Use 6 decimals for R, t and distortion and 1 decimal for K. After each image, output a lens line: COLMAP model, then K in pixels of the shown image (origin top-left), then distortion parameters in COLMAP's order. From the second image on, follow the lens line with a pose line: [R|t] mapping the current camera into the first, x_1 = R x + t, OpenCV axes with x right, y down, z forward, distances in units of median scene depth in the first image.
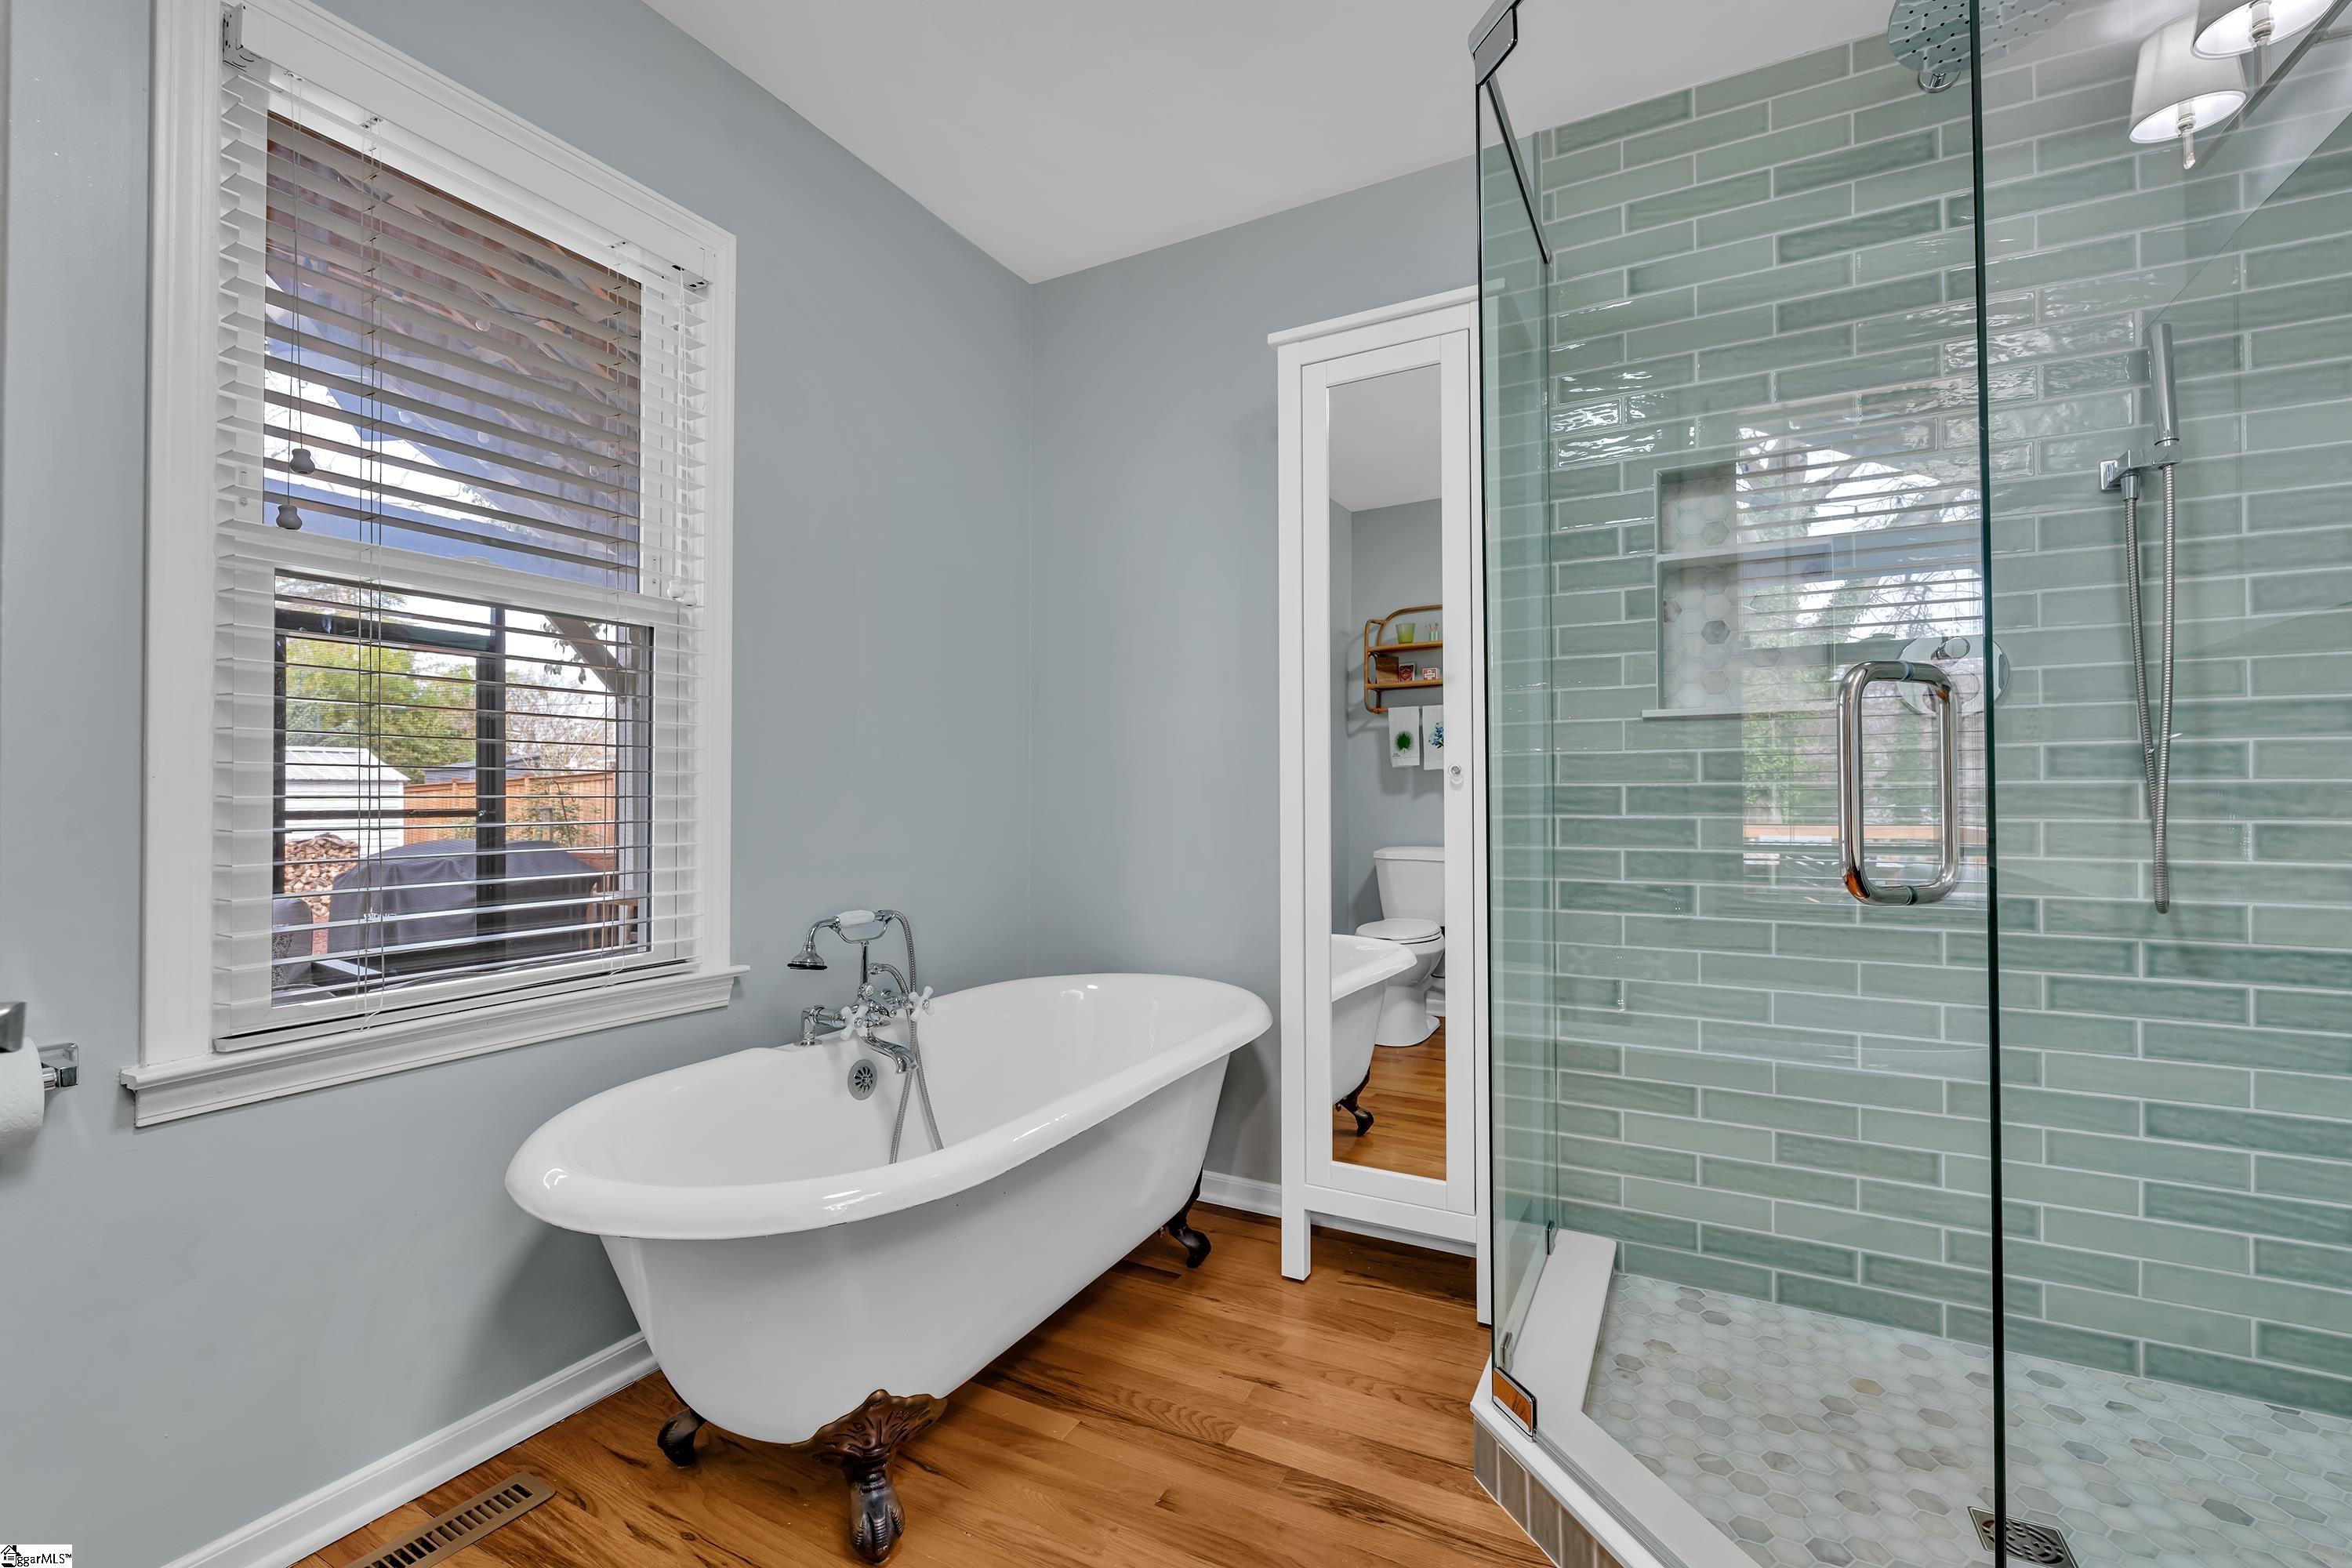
lens RADIAL K [[1030.0, 0, 1169.5], [0, 1030.0, 782.4], [0, 0, 1]] dist [-0.007514, 0.002567]
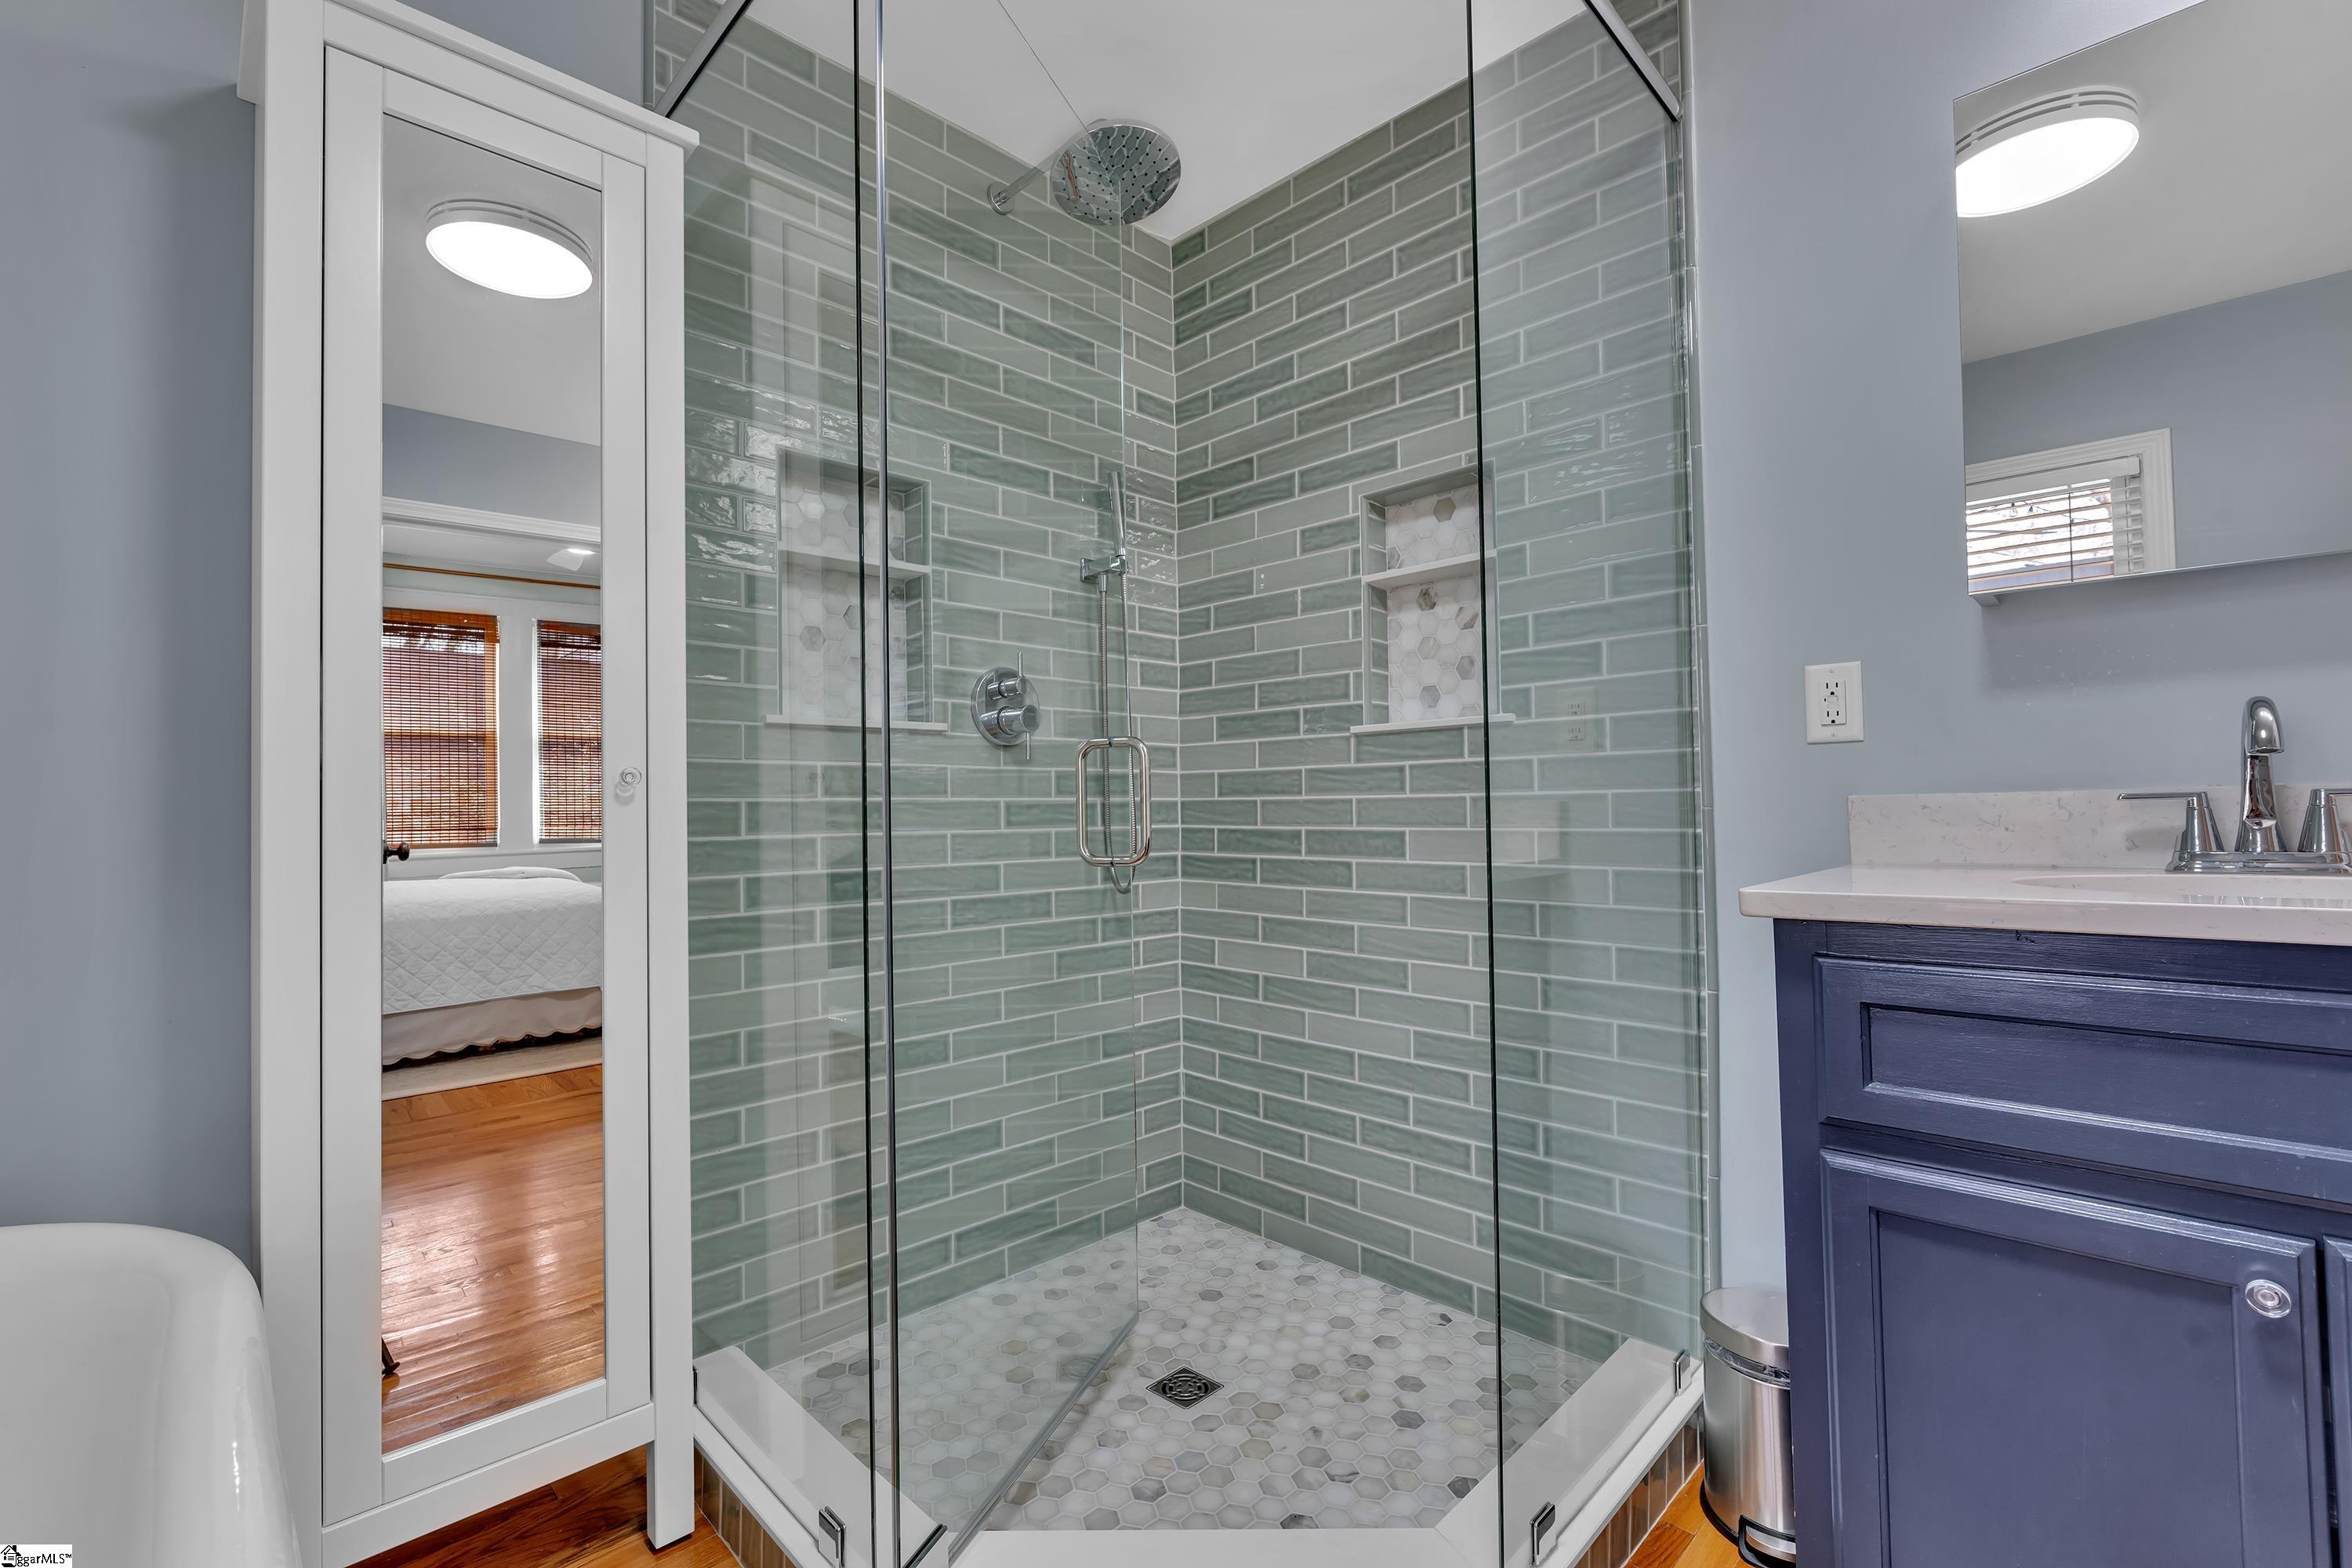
lens RADIAL K [[1030.0, 0, 1177.2], [0, 1030.0, 791.3], [0, 0, 1]] dist [-0.007514, 0.002567]
pose [[0.274939, 0.015013, 0.961344, -0.350414], [-0.003529, 0.999887, -0.014605, 0.008338], [-0.961455, 0.000623, 0.274961, 0.542982]]
